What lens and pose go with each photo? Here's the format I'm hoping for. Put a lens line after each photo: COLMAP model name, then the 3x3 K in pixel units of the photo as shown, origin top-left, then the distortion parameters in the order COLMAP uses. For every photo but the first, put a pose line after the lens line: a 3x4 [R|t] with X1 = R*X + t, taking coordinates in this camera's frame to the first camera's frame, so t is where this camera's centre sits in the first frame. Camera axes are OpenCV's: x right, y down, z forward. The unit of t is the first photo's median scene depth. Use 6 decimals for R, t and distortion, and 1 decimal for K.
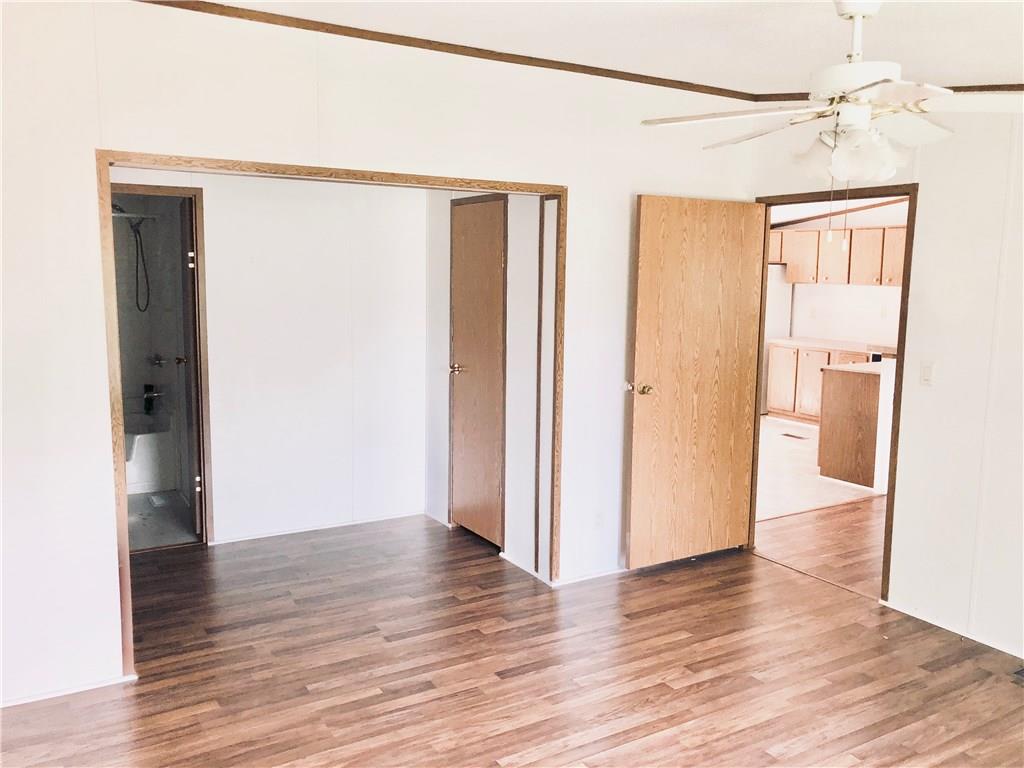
lens RADIAL K [[857.8, 0, 512.3], [0, 857.8, 379.2], [0, 0, 1]] dist [0.030969, -0.000084]
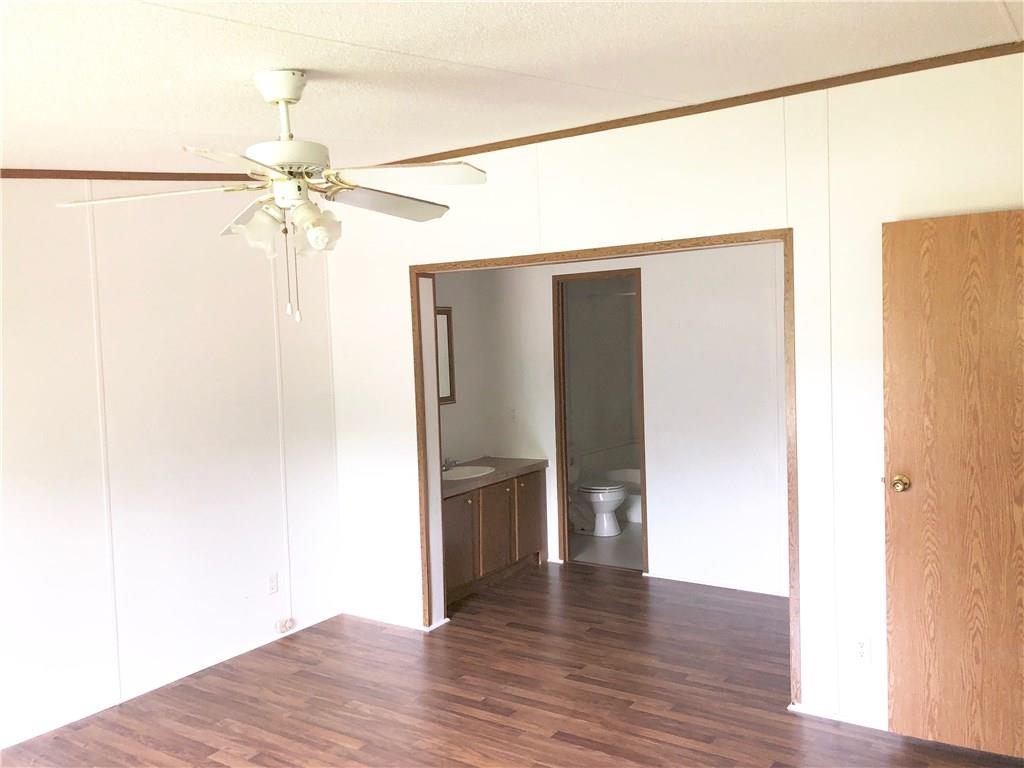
lens RADIAL K [[857.8, 0, 511.7], [0, 857.8, 385.7], [0, 0, 1]] dist [0.030969, -0.000084]
pose [[0.411241, 0.023511, -0.911223, 0.797826], [-0.074917, 0.997157, -0.008082, -0.048103], [0.908443, 0.071590, 0.411833, 0.458942]]
